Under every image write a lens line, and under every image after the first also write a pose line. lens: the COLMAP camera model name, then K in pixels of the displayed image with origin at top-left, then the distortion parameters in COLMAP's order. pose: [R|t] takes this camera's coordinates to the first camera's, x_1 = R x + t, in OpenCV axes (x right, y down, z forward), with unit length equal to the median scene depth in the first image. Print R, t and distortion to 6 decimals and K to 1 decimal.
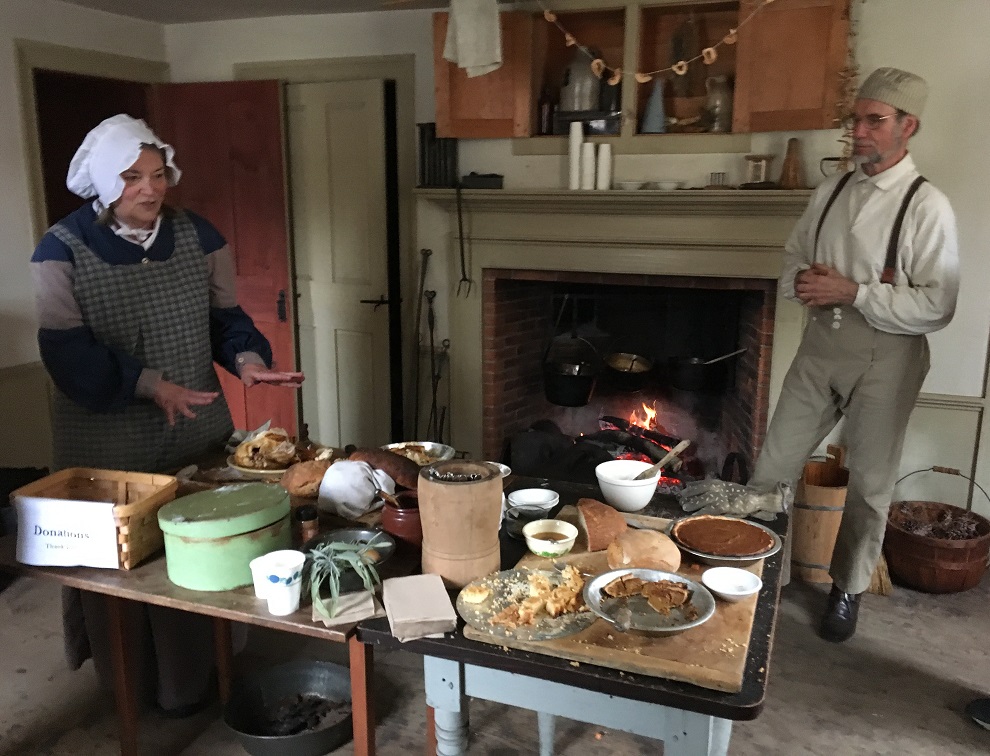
lens RADIAL K [[898.9, 0, 495.0], [0, 898.9, 378.0], [0, 0, 1]] dist [0.012180, 0.002684]
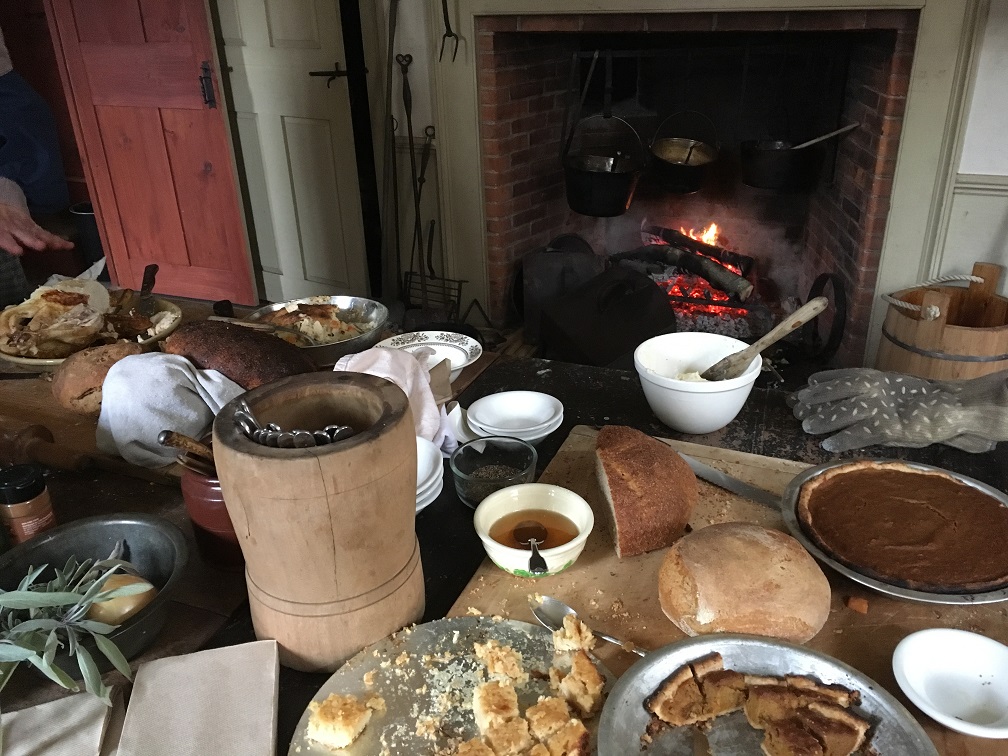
lens RADIAL K [[867.5, 0, 504.0], [0, 867.5, 378.0], [0, 0, 1]] dist [0.083500, -0.105289]
pose [[0.998937, -0.018179, -0.042362, 0.034998], [0.027172, 0.974550, 0.222519, -0.000096], [0.037238, -0.223433, 0.974008, 0.304975]]
